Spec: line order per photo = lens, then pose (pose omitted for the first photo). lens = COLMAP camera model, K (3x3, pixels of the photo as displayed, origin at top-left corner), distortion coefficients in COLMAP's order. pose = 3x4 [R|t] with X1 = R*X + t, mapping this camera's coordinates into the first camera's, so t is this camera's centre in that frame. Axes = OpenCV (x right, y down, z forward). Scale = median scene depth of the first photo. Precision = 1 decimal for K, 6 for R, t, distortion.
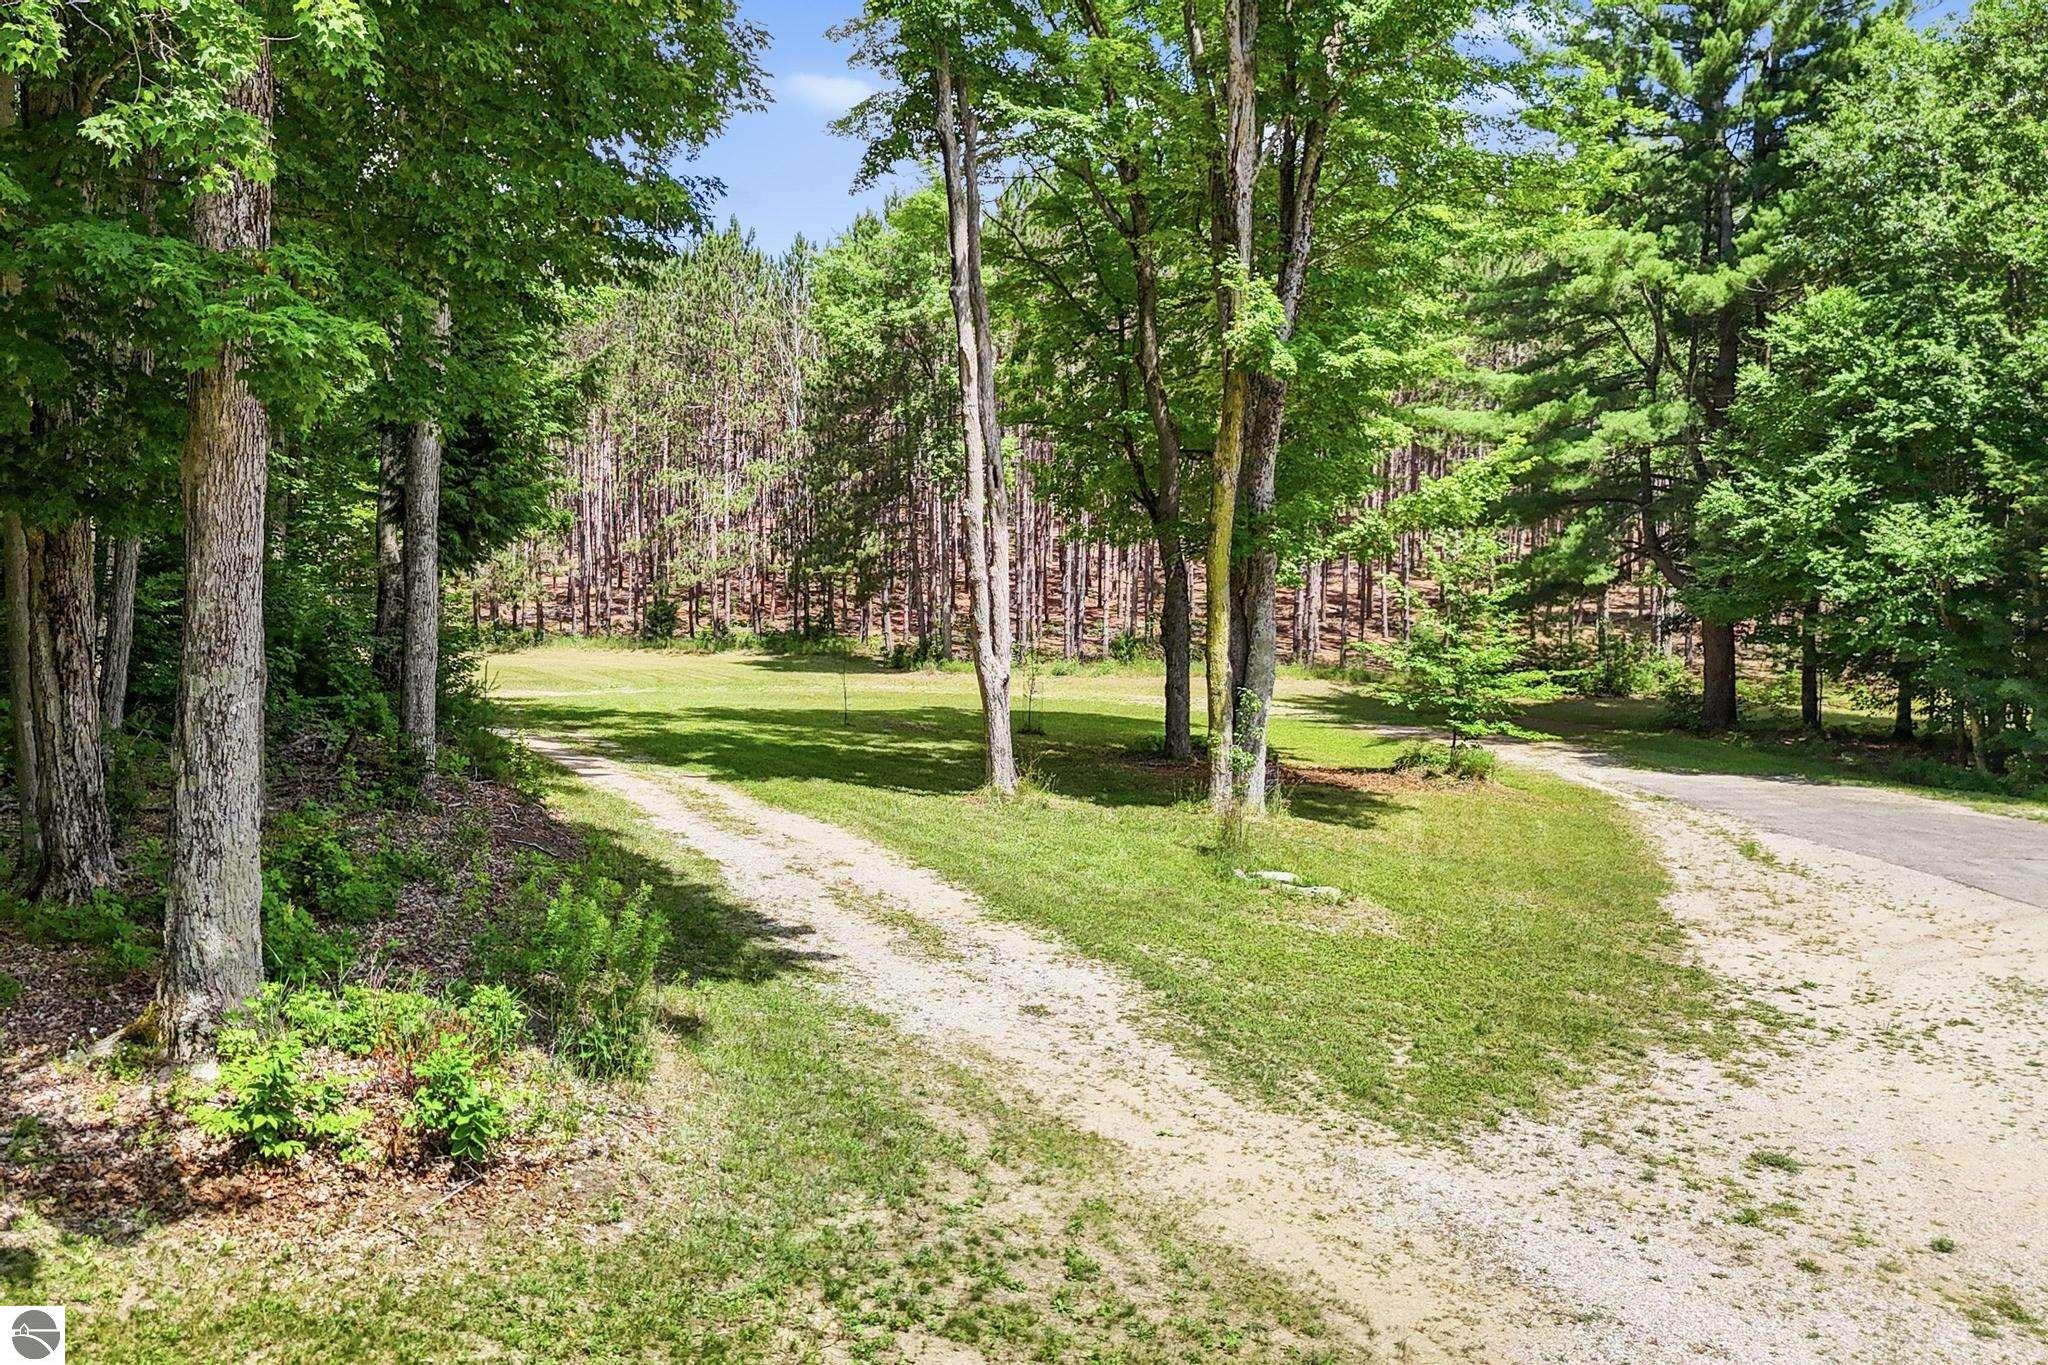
lens RADIAL K [[1873.0, 0, 872.7], [0, 1873.0, 682.0], [0, 0, 1]] dist [0.086395, -0.124189]
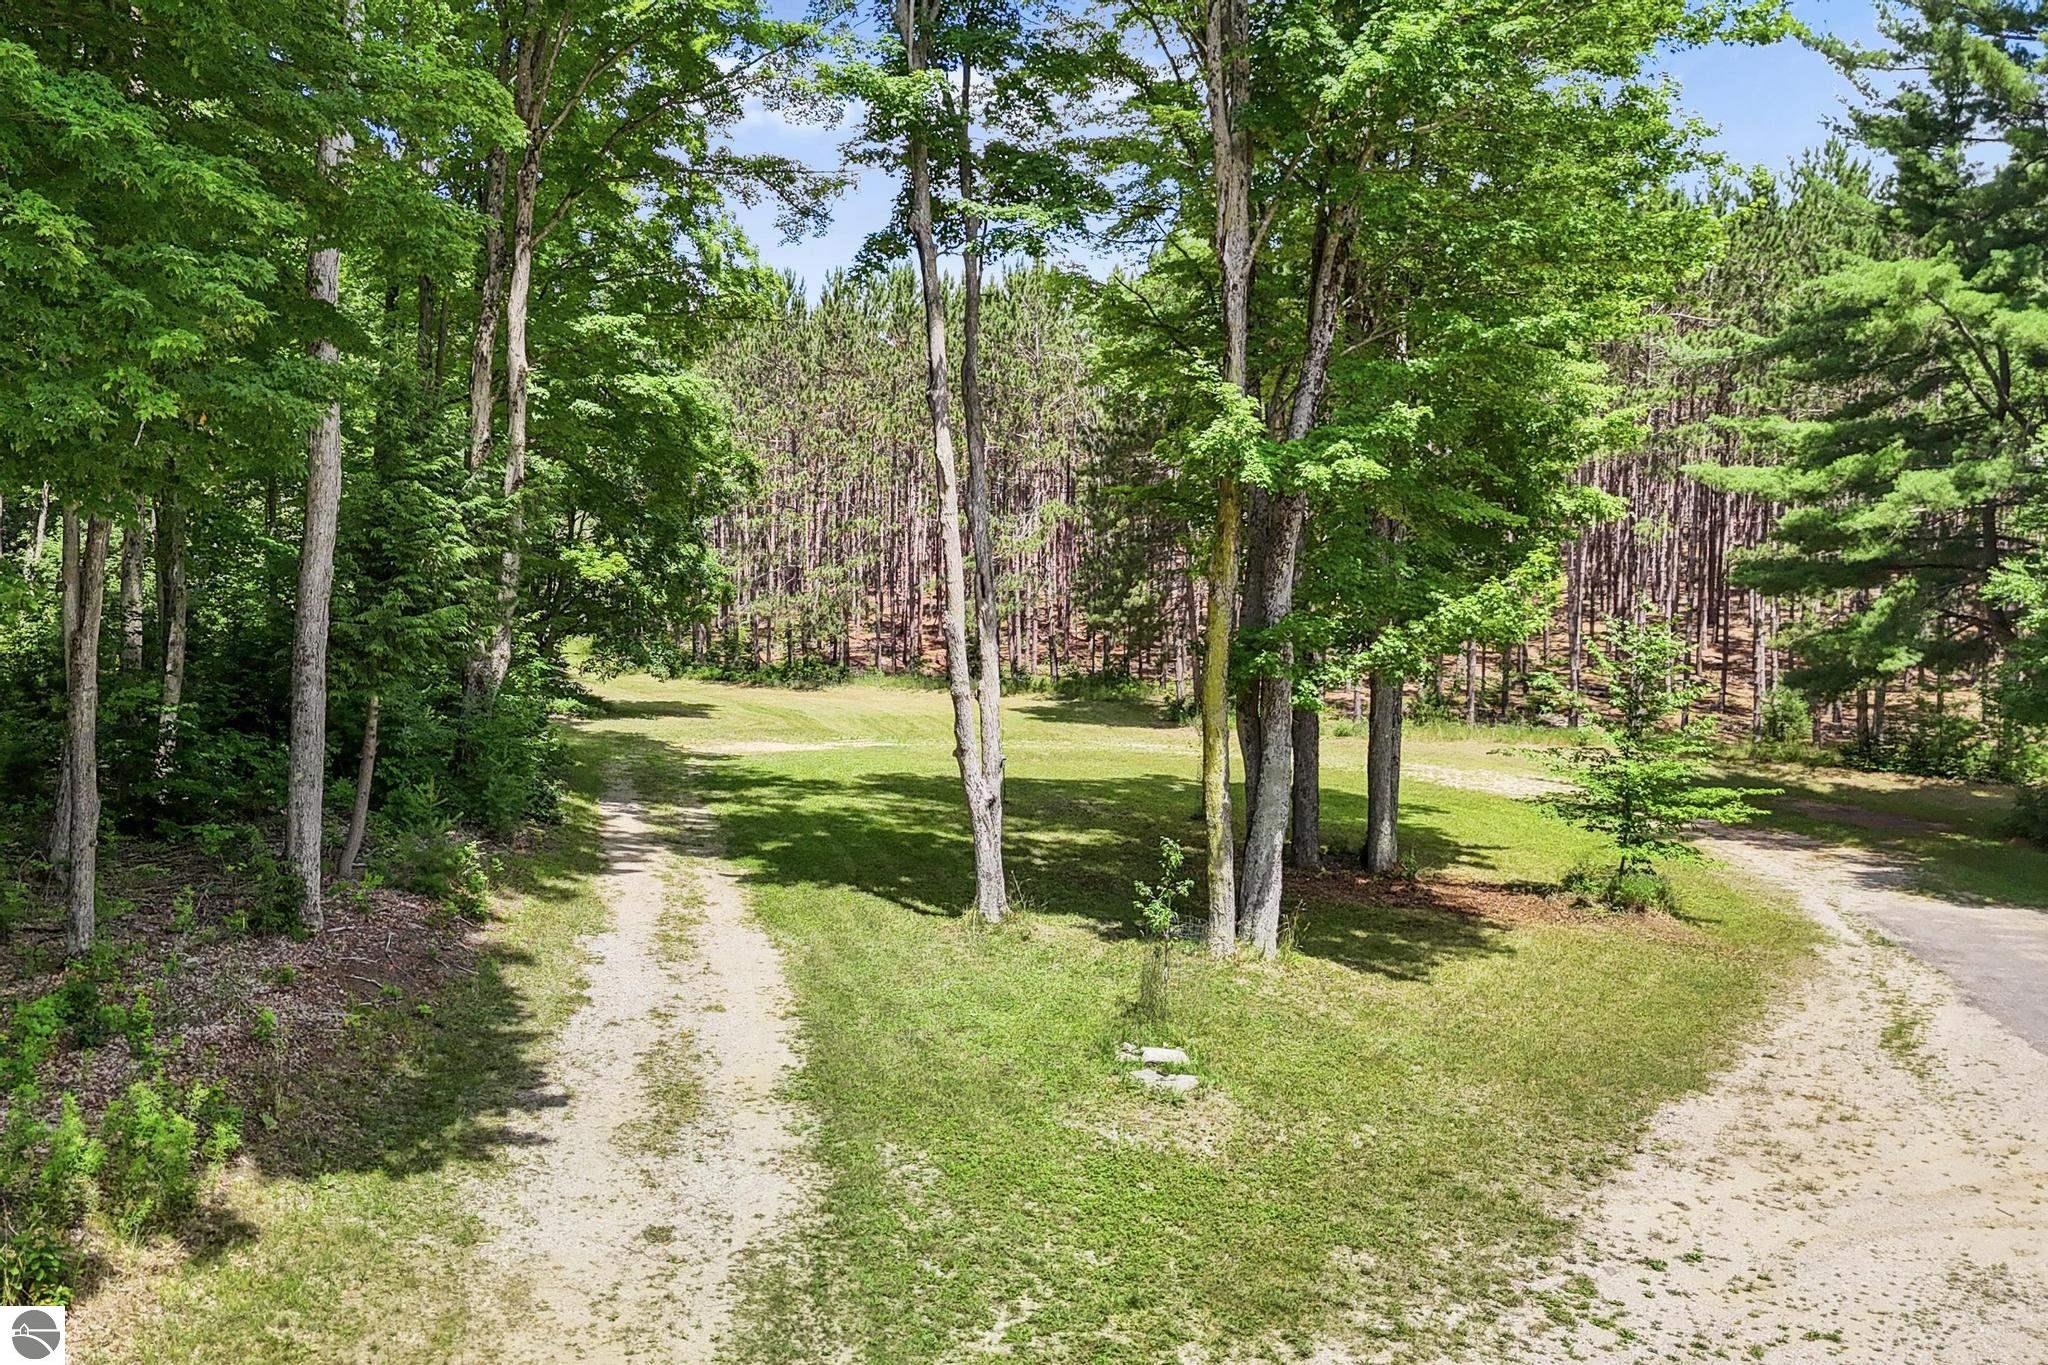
lens RADIAL K [[1873.0, 0, 872.7], [0, 1873.0, 682.0], [0, 0, 1]] dist [0.086395, -0.124189]
pose [[0.963594, 0.024001, -0.266289, 0.166630], [-0.023049, 0.999712, 0.006697, -0.041742], [0.266373, -0.000316, 0.963870, 0.045641]]
